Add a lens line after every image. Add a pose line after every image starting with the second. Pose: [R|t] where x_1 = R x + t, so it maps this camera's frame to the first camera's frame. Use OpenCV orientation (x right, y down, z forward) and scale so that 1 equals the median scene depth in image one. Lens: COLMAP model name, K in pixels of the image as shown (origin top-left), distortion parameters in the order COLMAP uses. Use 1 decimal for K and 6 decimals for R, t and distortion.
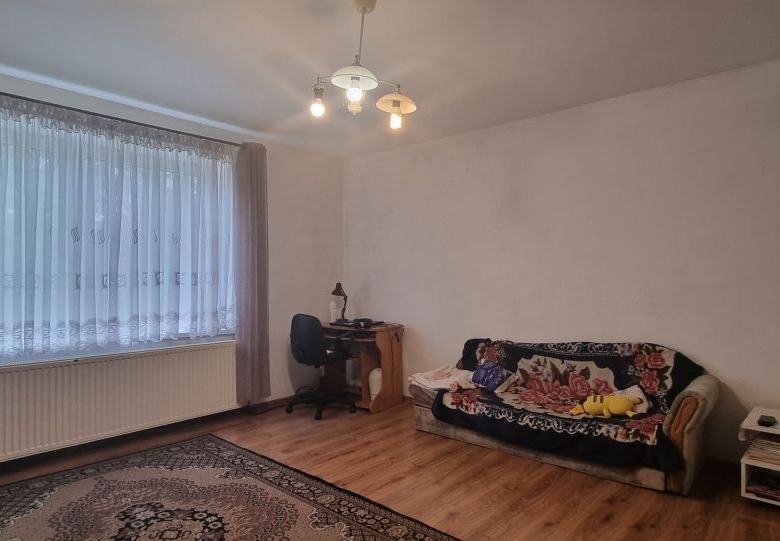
lens RADIAL K [[485.3, 0, 390.0], [0, 485.3, 270.5], [0, 0, 1]] dist [-0.004790, -0.001516]
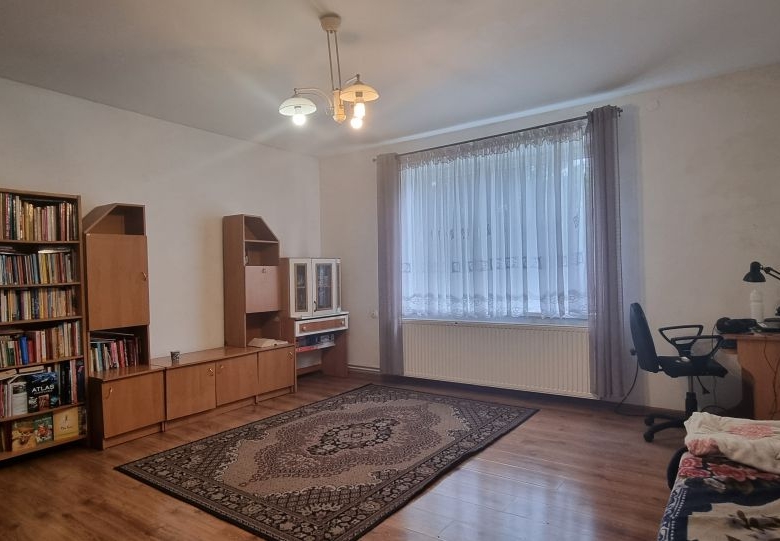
lens RADIAL K [[491.5, 0, 391.9], [0, 491.5, 275.7], [0, 0, 1]] dist [-0.002247, -0.000775]
pose [[0.100107, 0.012880, -0.994893, 0.735815], [0.044507, 0.998857, 0.017410, 0.014453], [0.993981, -0.046023, 0.099420, 0.658937]]
